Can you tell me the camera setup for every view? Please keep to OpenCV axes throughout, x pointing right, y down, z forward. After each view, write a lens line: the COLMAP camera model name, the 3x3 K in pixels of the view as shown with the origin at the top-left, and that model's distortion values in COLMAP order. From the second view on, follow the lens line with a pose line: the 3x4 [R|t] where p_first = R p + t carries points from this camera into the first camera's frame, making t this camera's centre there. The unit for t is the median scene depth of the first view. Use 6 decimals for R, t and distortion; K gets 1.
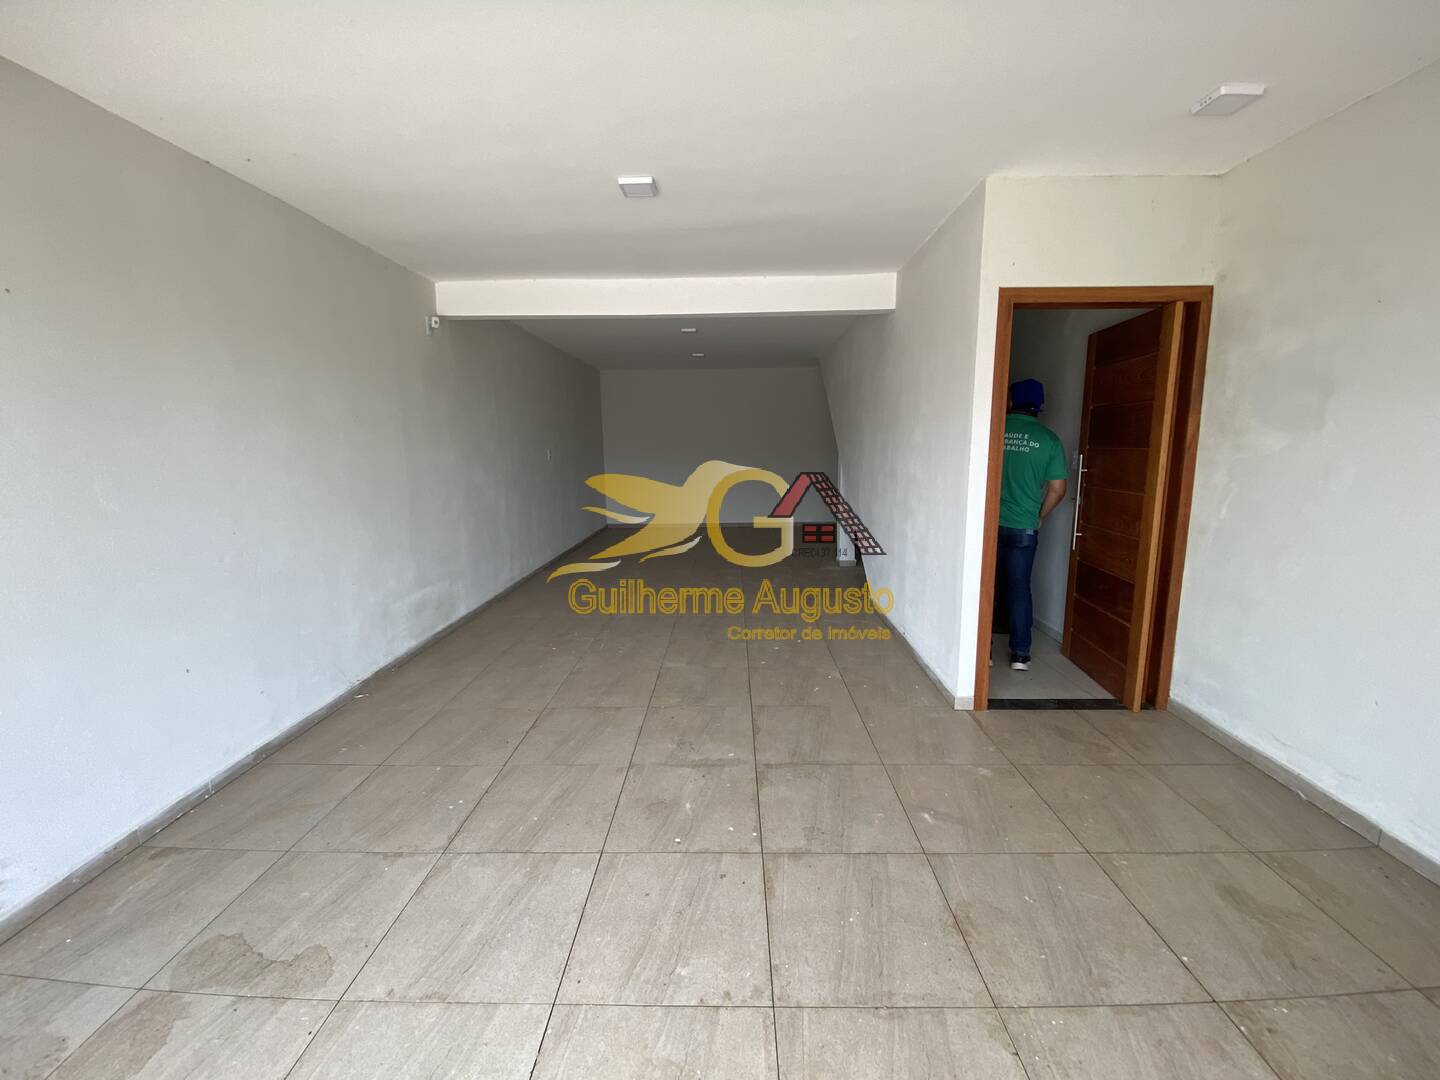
lens RADIAL K [[586.2, 0, 720.3], [0, 586.2, 537.3], [0, 0, 1]] dist [0.018060, -0.019368]
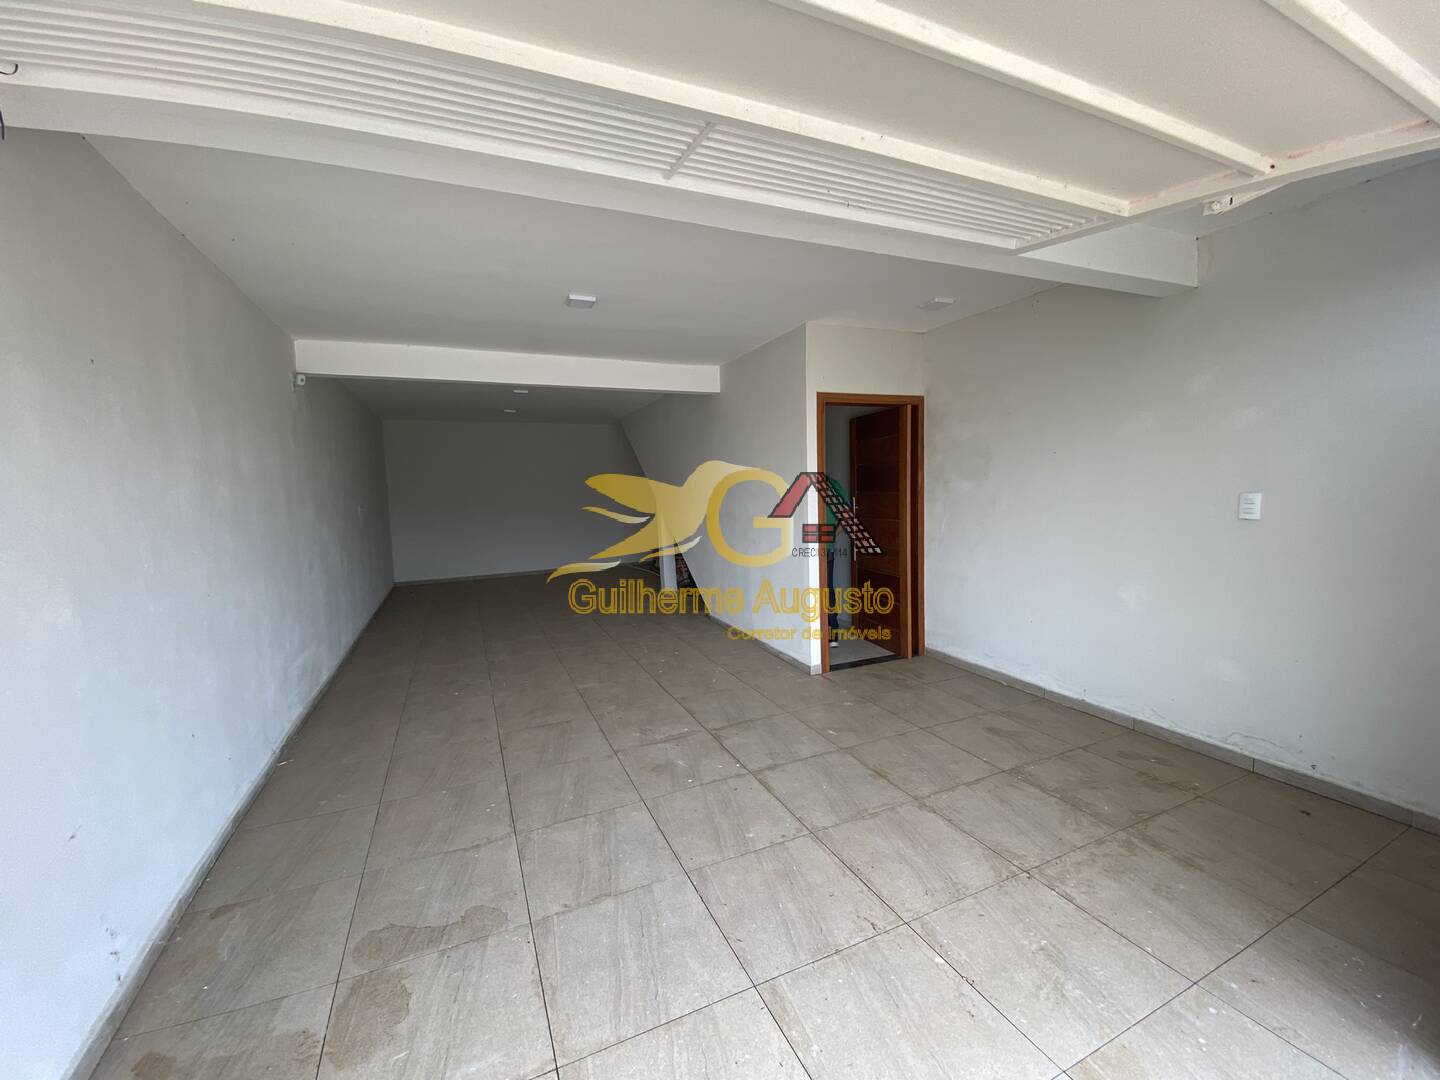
lens RADIAL K [[579.7, 0, 722.1], [0, 579.7, 538.5], [0, 0, 1]] dist [0.055833, -0.046654]
pose [[0.903410, -0.055424, 0.425181, -0.450560], [0.089788, 0.994079, -0.061196, 0.034496], [-0.419272, 0.093462, 0.903037, -0.258152]]
